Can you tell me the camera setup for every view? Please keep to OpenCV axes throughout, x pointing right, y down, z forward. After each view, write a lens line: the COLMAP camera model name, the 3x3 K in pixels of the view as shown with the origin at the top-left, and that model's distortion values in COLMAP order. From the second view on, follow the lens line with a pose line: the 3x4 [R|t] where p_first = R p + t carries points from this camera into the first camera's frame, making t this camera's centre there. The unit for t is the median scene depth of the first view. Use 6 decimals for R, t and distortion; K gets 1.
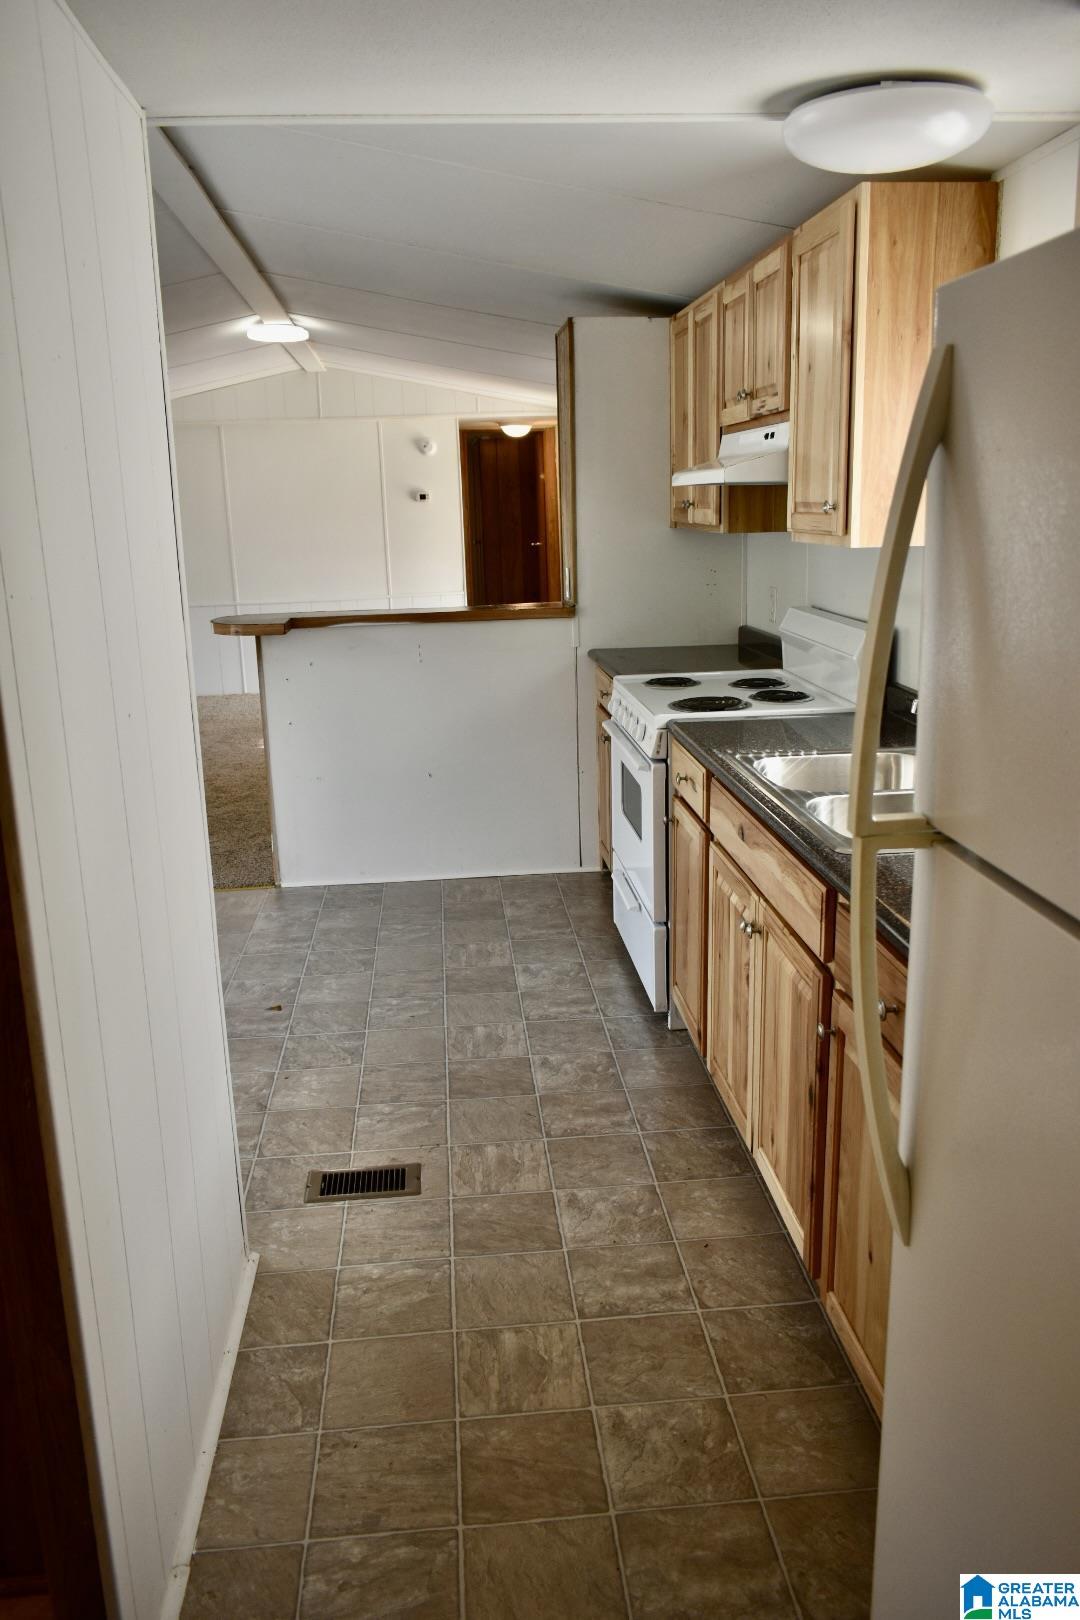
lens RADIAL K [[1259.3, 0, 540.0], [0, 1259.3, 810.0], [0, 0, 1]] dist [-0.026818, -0.000319]
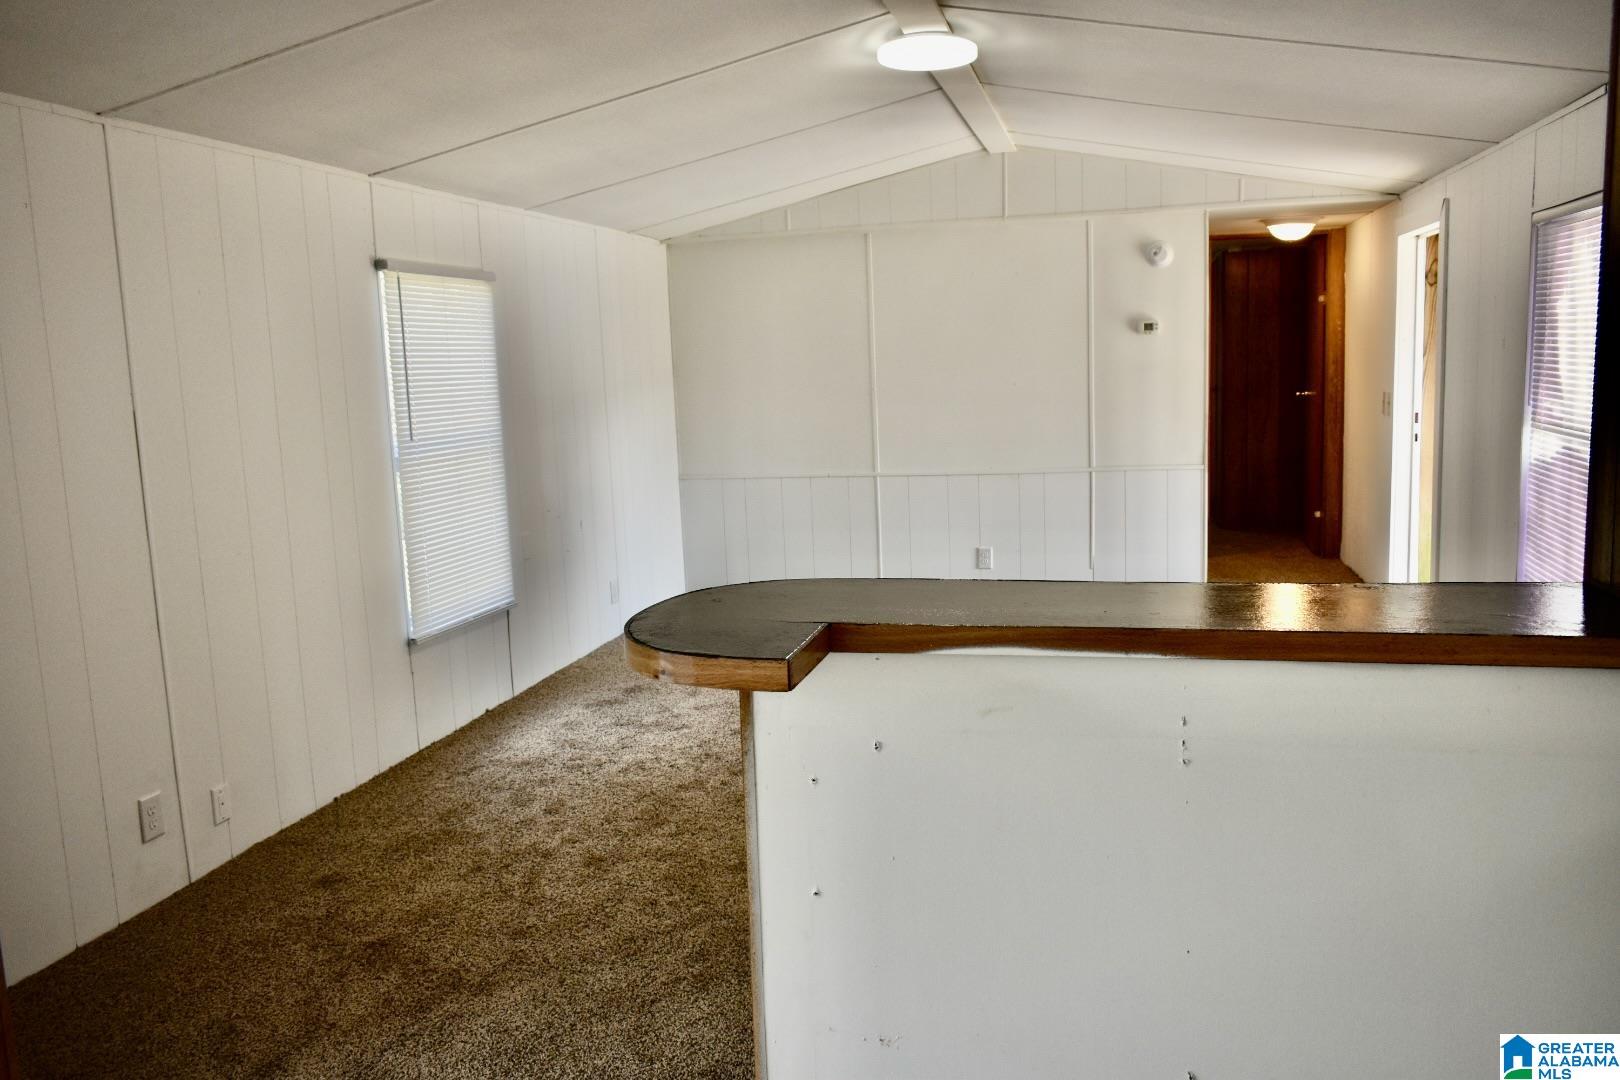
lens RADIAL K [[1259.3, 0, 810.0], [0, 1259.3, 540.0], [0, 0, 1]] dist [-0.026818, -0.000319]
pose [[0.945627, 0.047170, -0.321814, -0.042364], [-0.072328, 0.995151, -0.066664, -0.076046], [0.317109, 0.086315, 0.944453, 0.310330]]
